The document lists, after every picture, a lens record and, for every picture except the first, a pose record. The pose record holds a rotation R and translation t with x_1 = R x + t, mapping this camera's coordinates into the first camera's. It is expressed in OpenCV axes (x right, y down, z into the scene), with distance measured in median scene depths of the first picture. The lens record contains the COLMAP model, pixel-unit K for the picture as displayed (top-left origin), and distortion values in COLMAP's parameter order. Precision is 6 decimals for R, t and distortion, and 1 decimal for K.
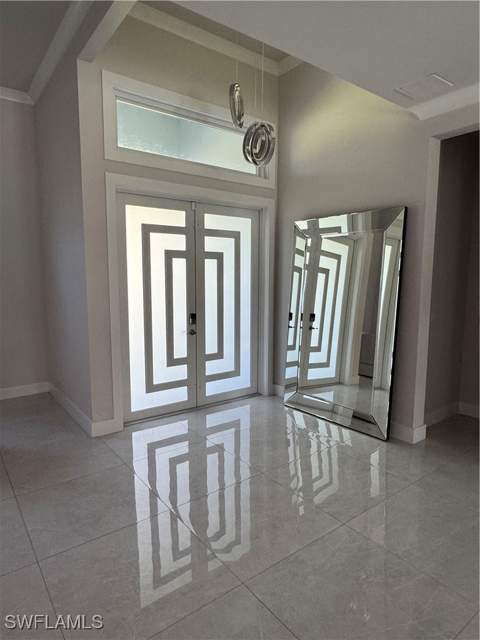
lens RADIAL K [[400.6, 0, 243.3], [0, 400.6, 319.1], [0, 0, 1]] dist [0.005817, 0.001863]
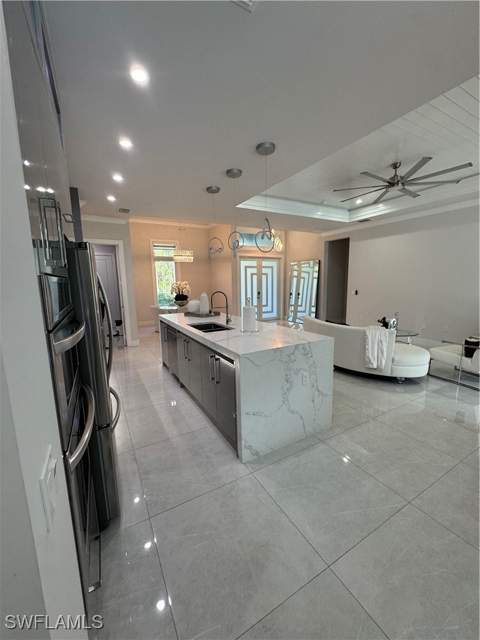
lens RADIAL K [[254.0, 0, 236.0], [0, 254.0, 322.8], [0, 0, 1]] dist [-0.003114, -0.000377]
pose [[0.987653, 0.001500, -0.156651, 0.017662], [0.006540, 0.998688, 0.050794, 0.130593], [0.156522, -0.051192, 0.986347, -1.095903]]
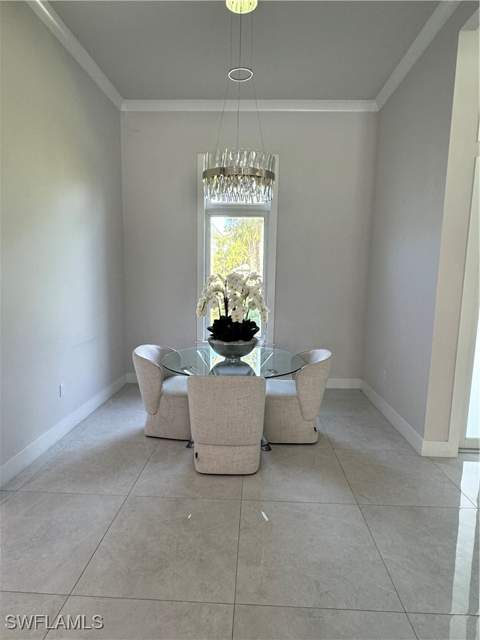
lens RADIAL K [[361.1, 0, 240.3], [0, 361.1, 315.7], [0, 0, 1]] dist [-0.006109, 0.000902]
pose [[0.775194, 0.080281, -0.626602, -0.165308], [-0.081513, 0.996312, 0.026806, -0.008258], [0.626443, 0.030296, 0.778879, 0.075627]]
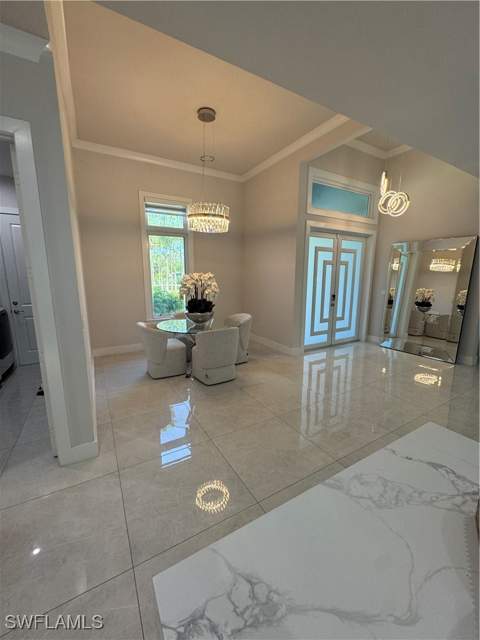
lens RADIAL K [[254.0, 0, 236.5], [0, 254.0, 324.2], [0, 0, 1]] dist [-0.003114, -0.000377]
pose [[0.990224, 0.021305, -0.137853, -0.401105], [-0.010333, 0.996756, 0.079818, 0.031750], [0.139106, -0.077613, 0.987231, -0.235179]]
